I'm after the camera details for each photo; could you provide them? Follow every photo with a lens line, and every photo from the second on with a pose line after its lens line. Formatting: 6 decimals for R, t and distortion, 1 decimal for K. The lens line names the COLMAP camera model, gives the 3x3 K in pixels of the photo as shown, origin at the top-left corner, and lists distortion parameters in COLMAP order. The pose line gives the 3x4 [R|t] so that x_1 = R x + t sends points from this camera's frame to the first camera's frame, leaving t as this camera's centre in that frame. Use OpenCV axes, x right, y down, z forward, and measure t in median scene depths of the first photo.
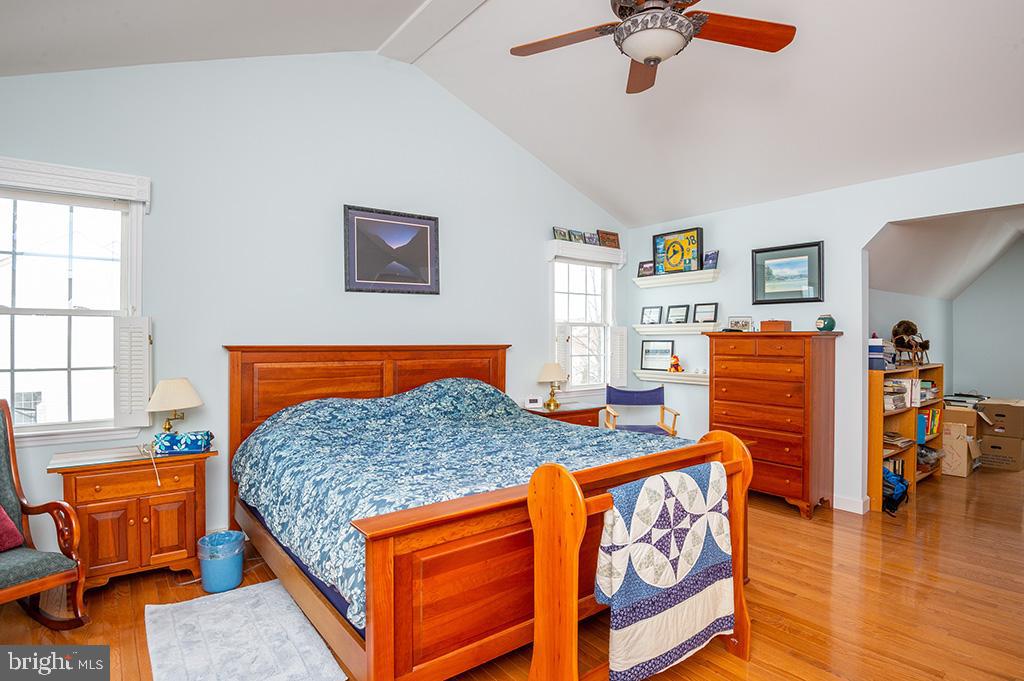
lens RADIAL K [[534.0, 0, 512.2], [0, 534.0, 340.9], [0, 0, 1]] dist [-0.003455, -0.002240]
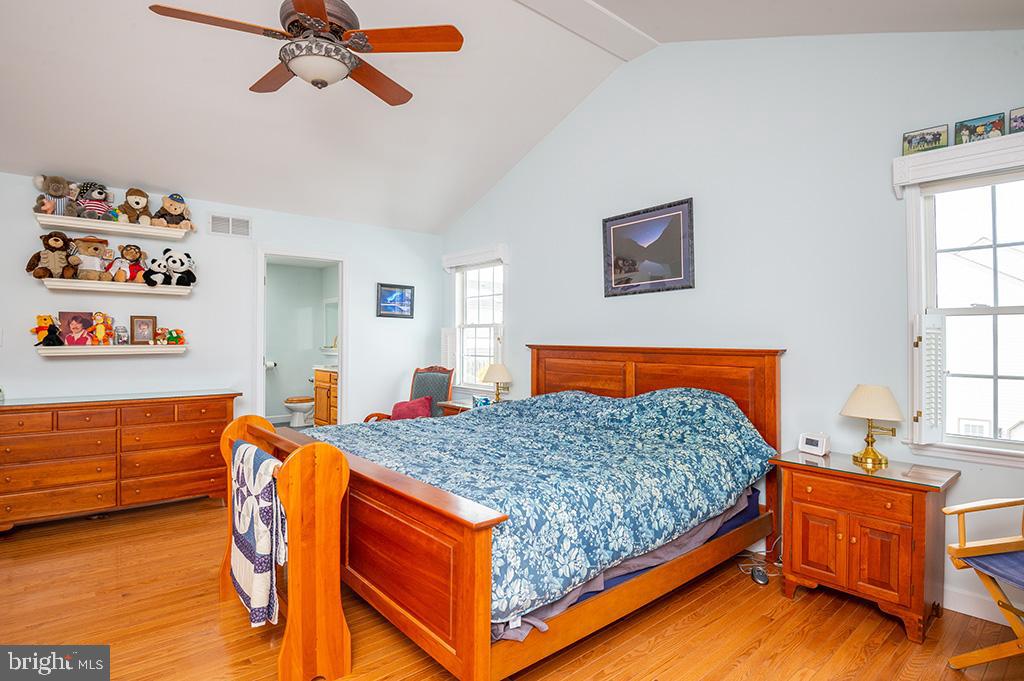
lens RADIAL K [[534.0, 0, 512.1], [0, 534.0, 337.2], [0, 0, 1]] dist [-0.003455, -0.002240]
pose [[0.033053, -0.006755, -0.999431, 0.719936], [-0.013339, 0.999885, -0.007199, 0.000435], [0.999365, 0.013569, 0.032959, 0.711789]]
